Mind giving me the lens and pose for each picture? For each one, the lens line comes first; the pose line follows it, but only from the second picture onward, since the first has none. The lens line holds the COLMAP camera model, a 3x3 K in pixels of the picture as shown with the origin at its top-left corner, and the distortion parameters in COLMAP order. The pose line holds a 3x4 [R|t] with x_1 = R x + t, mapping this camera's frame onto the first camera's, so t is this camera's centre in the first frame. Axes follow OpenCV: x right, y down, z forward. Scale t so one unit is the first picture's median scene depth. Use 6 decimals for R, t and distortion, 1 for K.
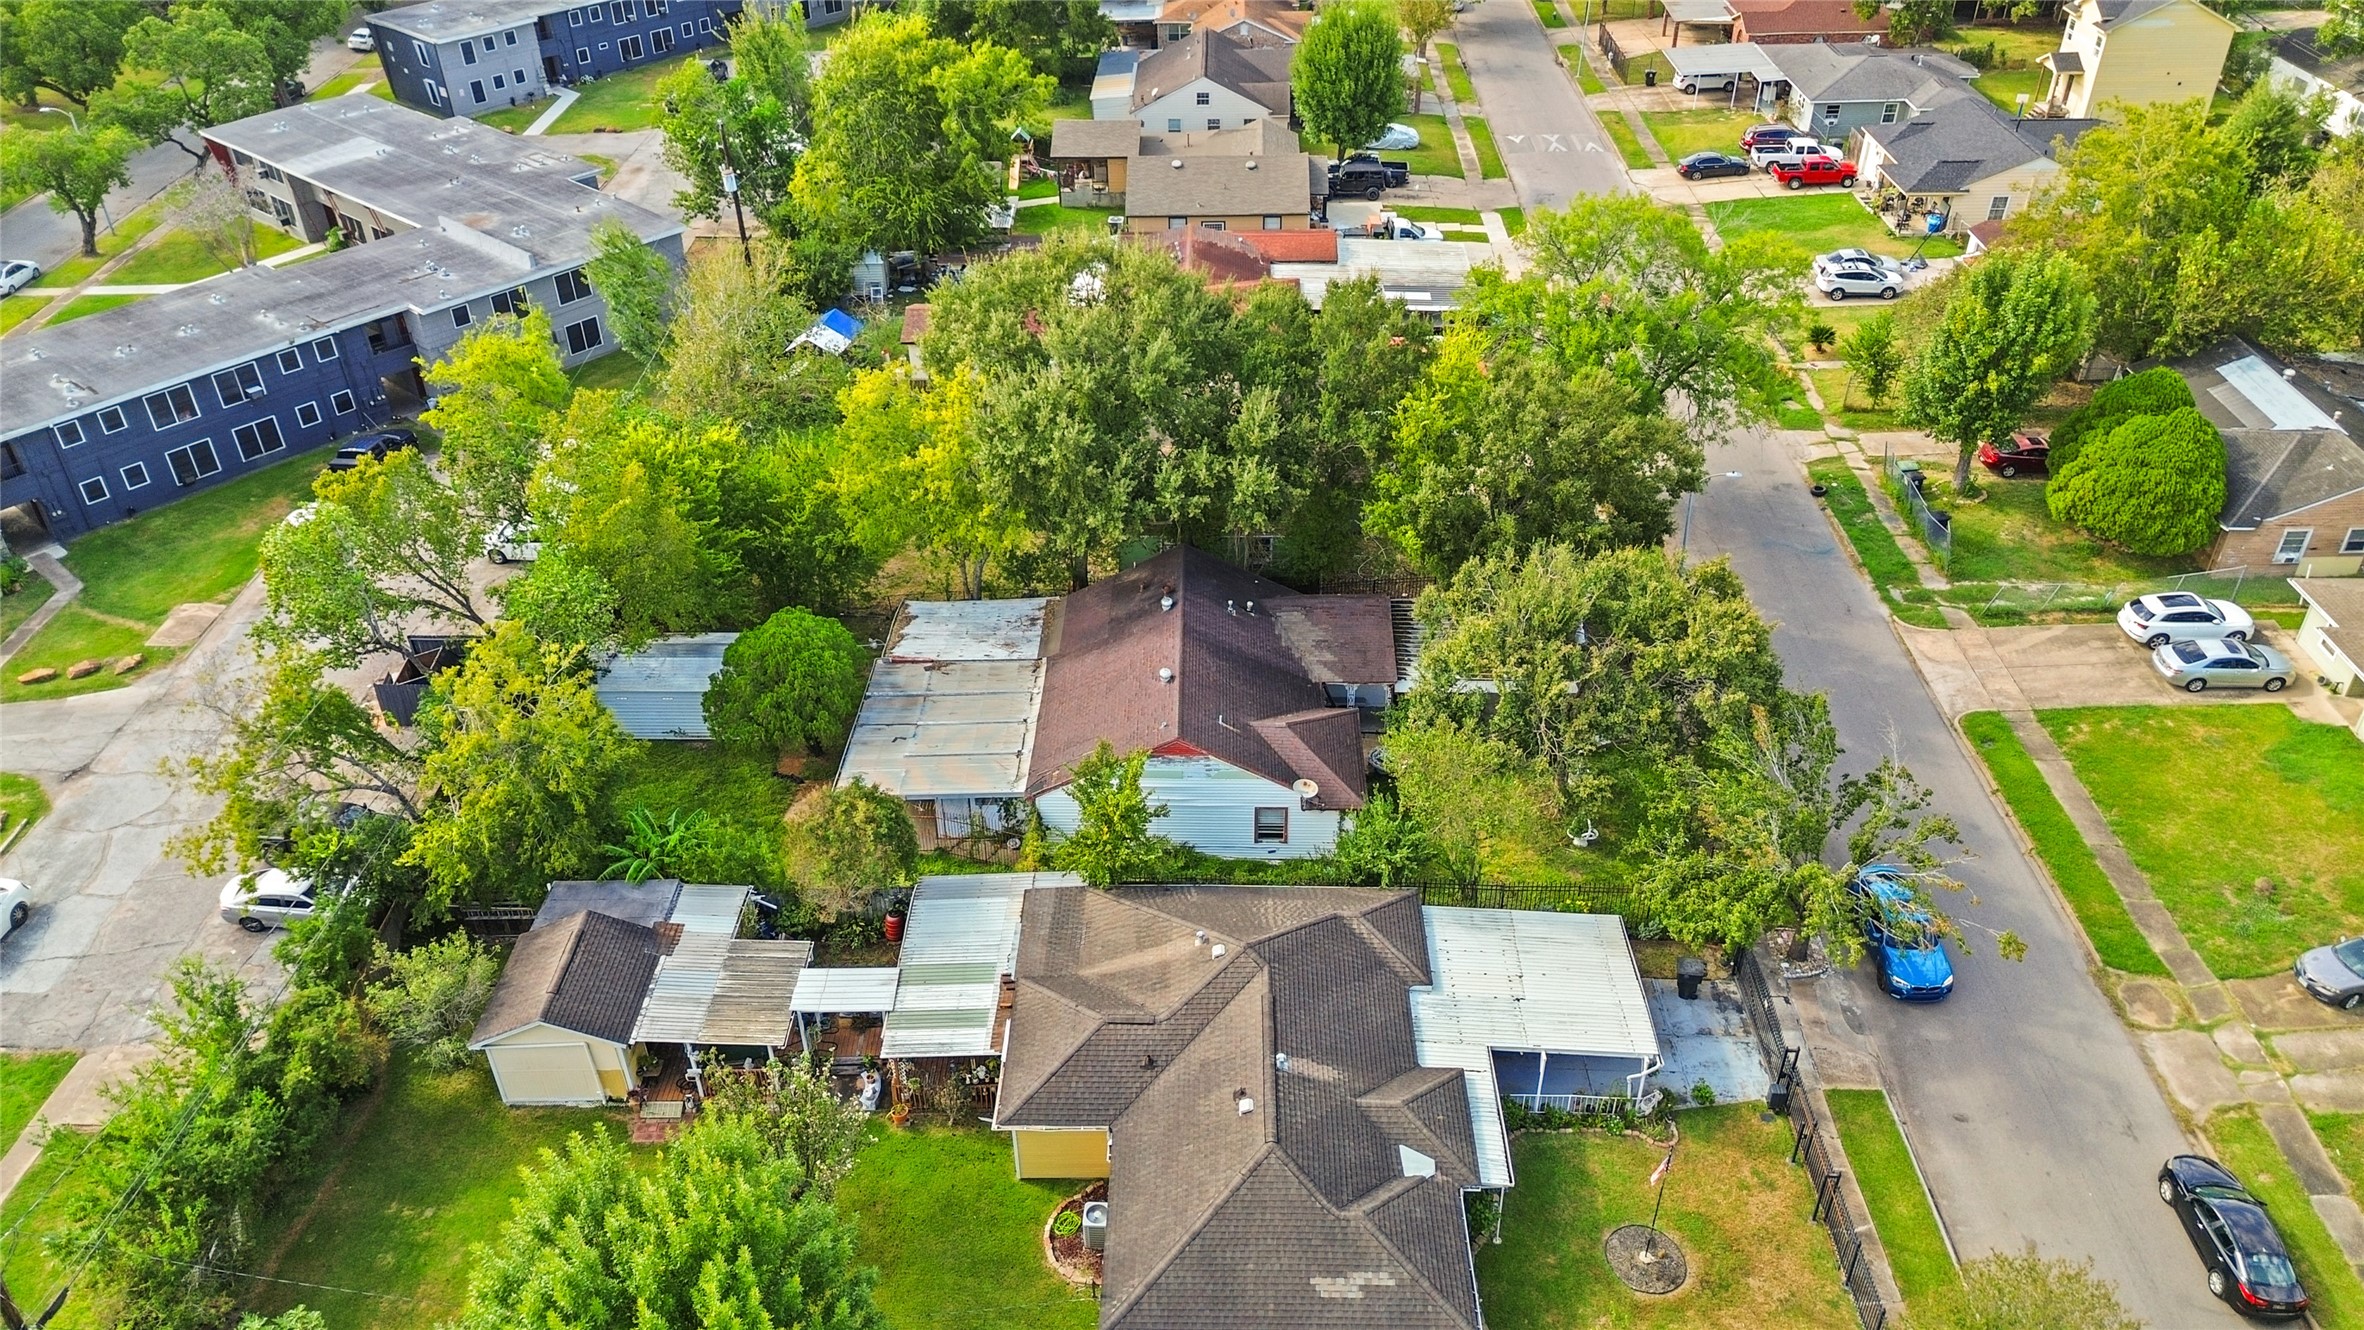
lens RADIAL K [[1678.0, 0, 1182.0], [0, 1678.0, 665.0], [0, 0, 1]] dist [0.069495, -0.064921]
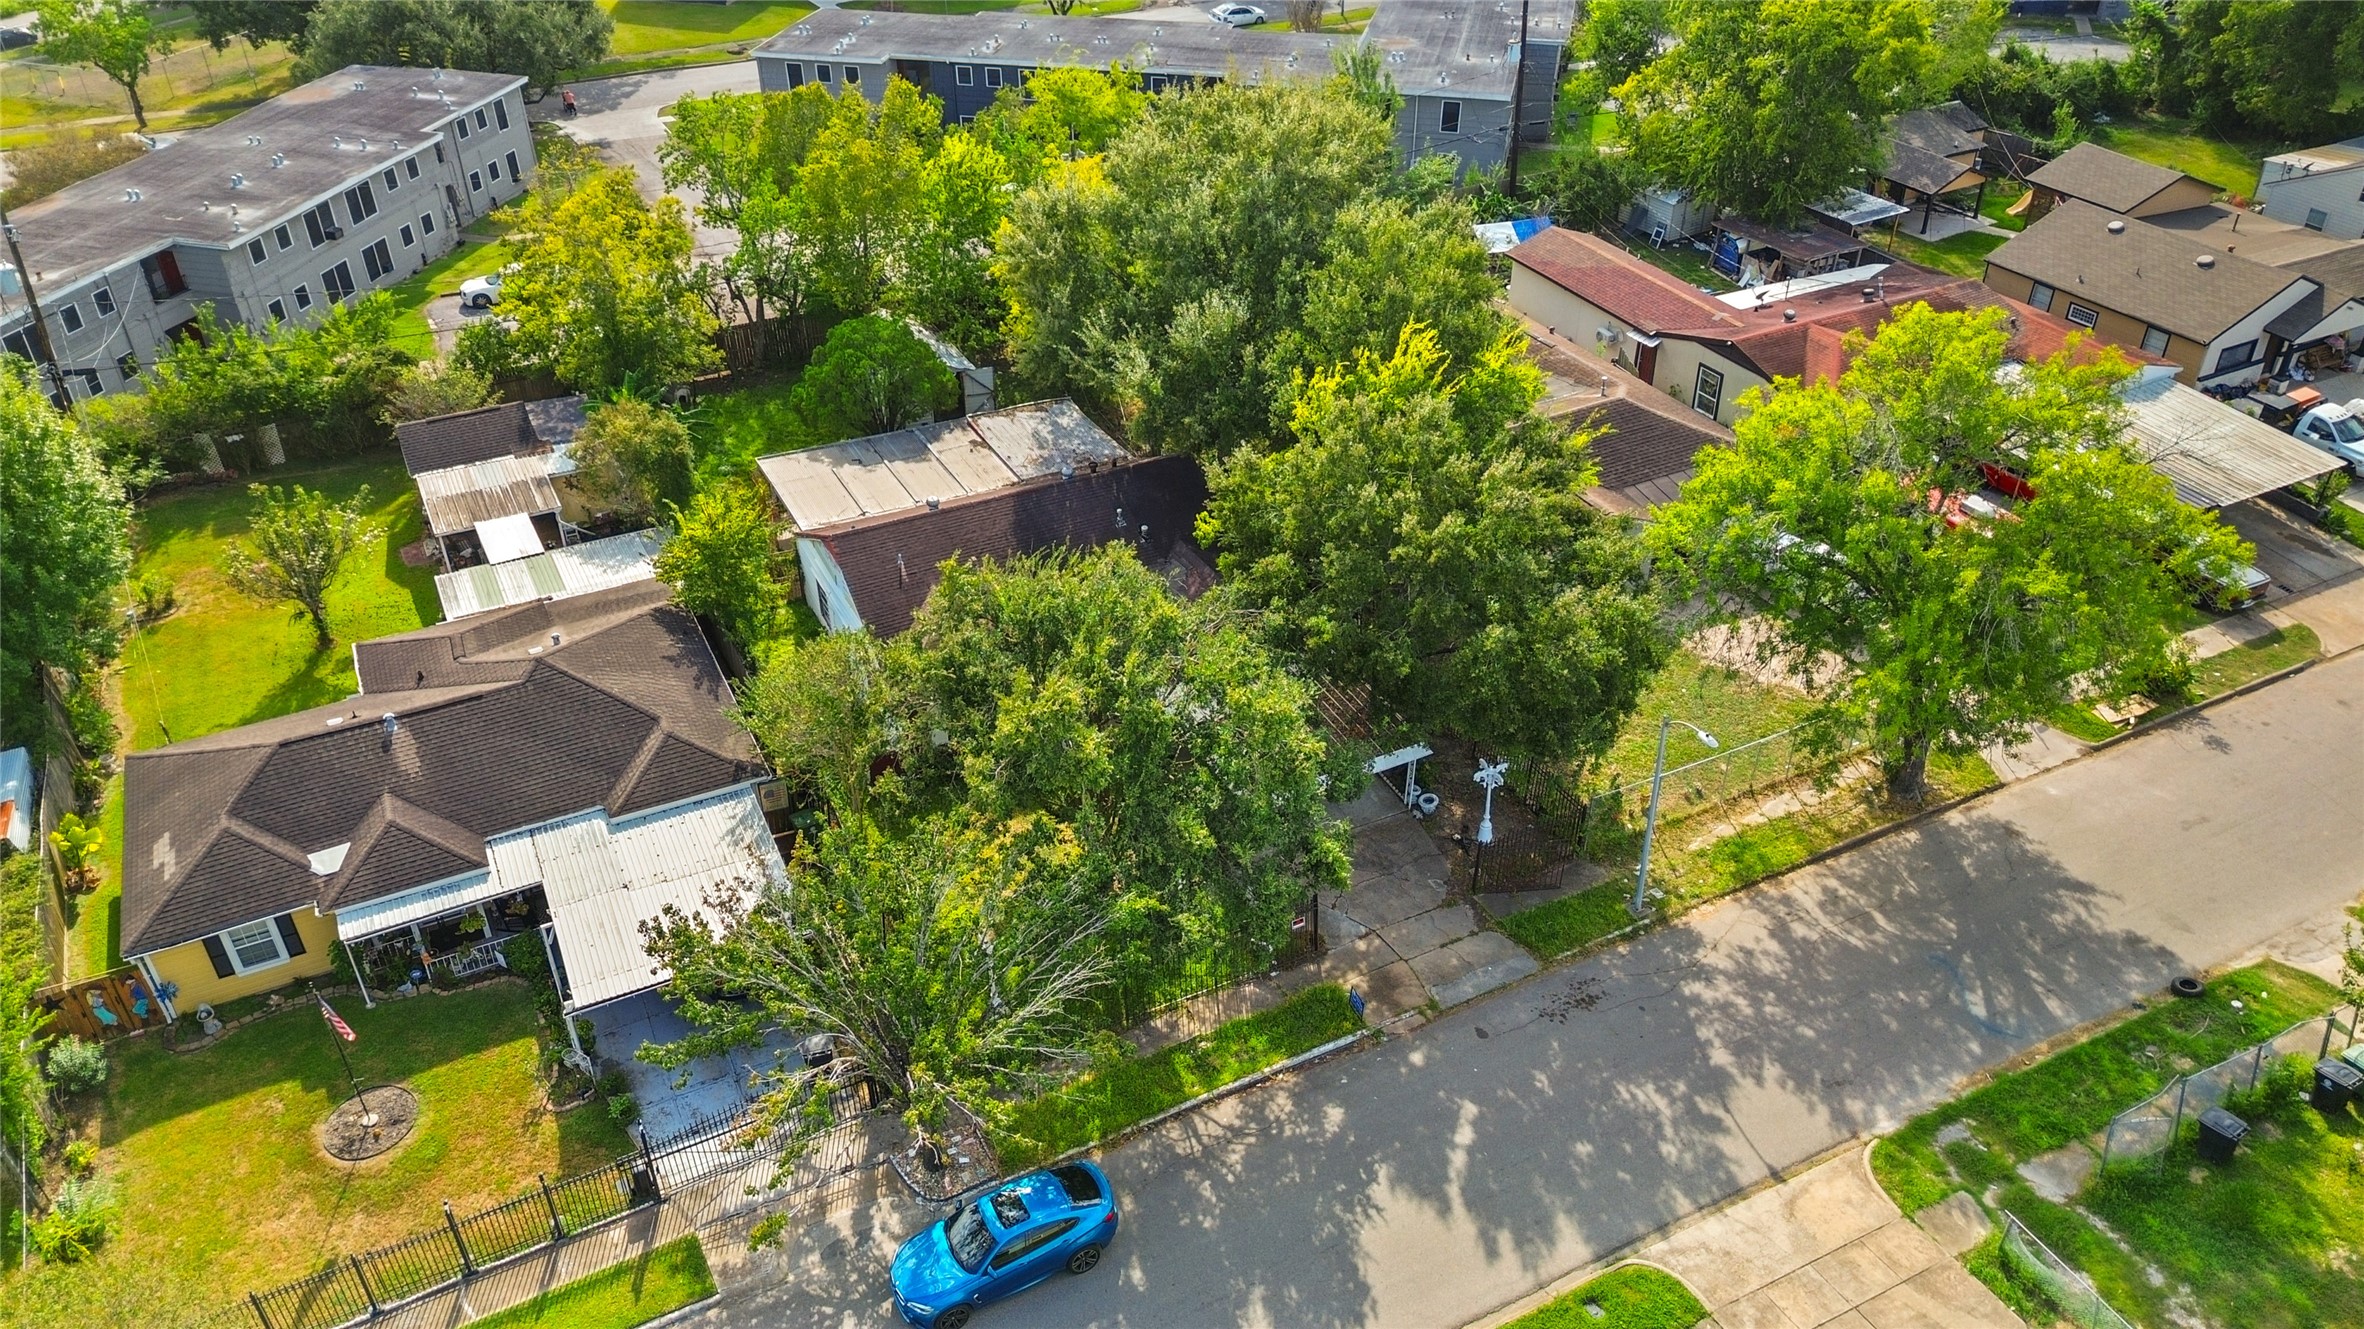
lens RADIAL K [[1678.0, 0, 1182.0], [0, 1678.0, 664.5], [0, 0, 1]] dist [0.069495, -0.064921]
pose [[0.467563, 0.504184, -0.726074, 0.645757], [-0.504653, 0.826625, 0.249029, -0.184152], [0.725748, 0.249978, 0.640938, 0.438380]]
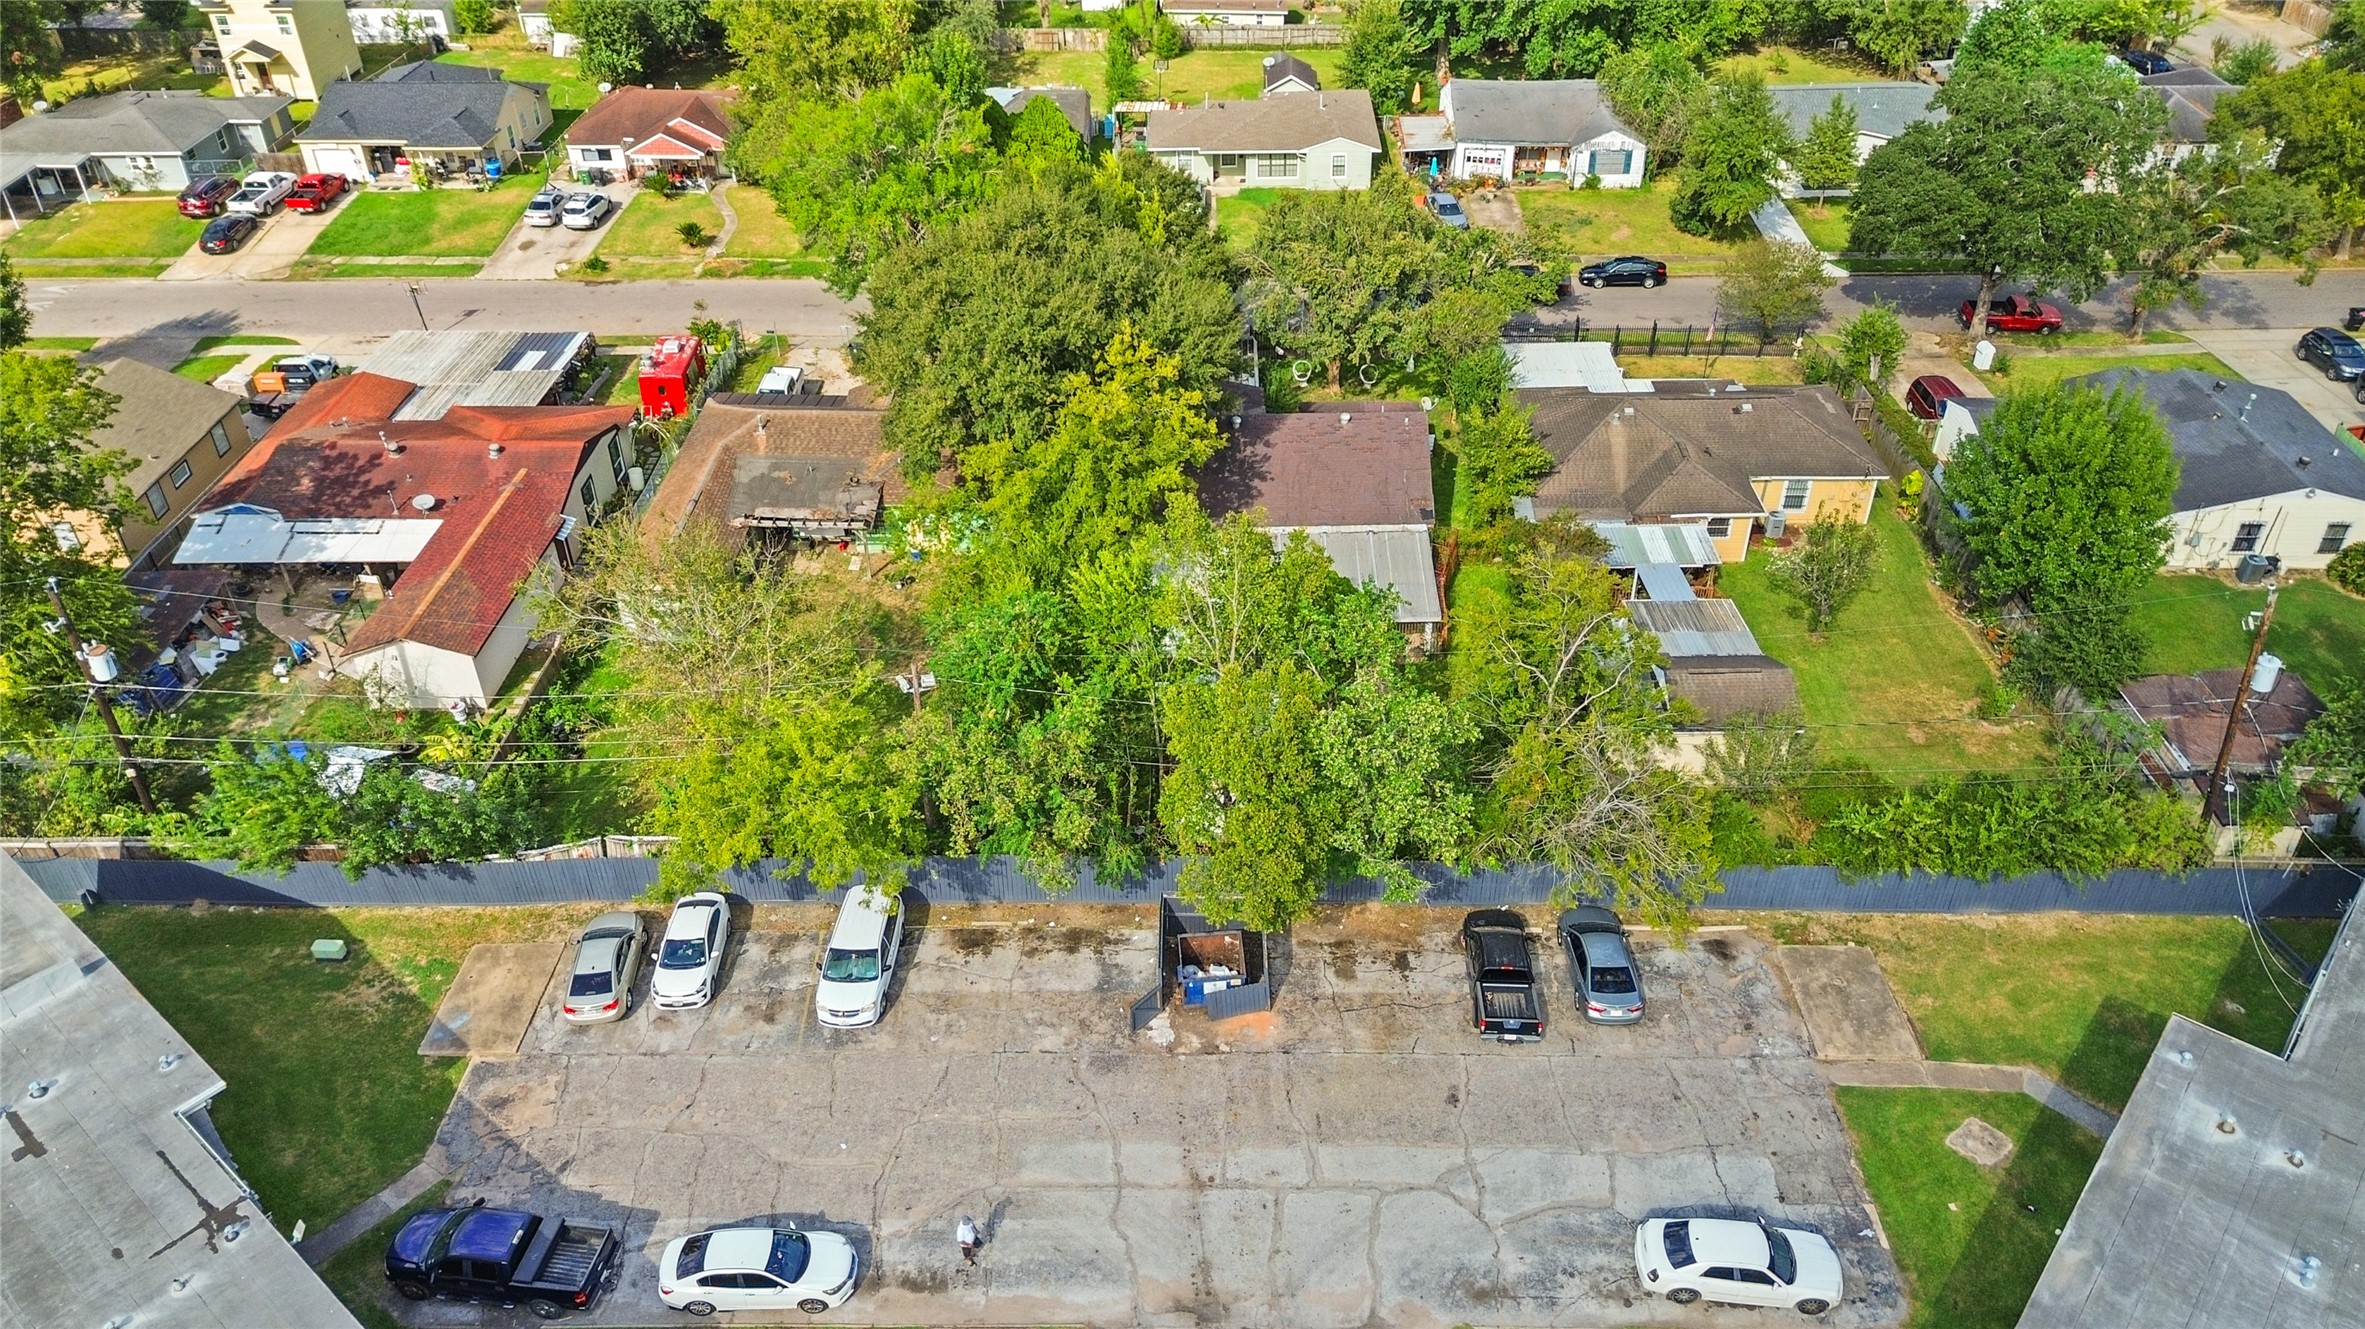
lens RADIAL K [[1678.7, 0, 1182.5], [0, 1678.7, 664.5], [0, 0, 1]] dist [0.069495, -0.064921]
pose [[0.001964, -0.566712, 0.823914, -0.973442], [0.579325, 0.672215, 0.460988, -0.440904], [-0.815094, 0.476409, 0.329631, 0.642510]]
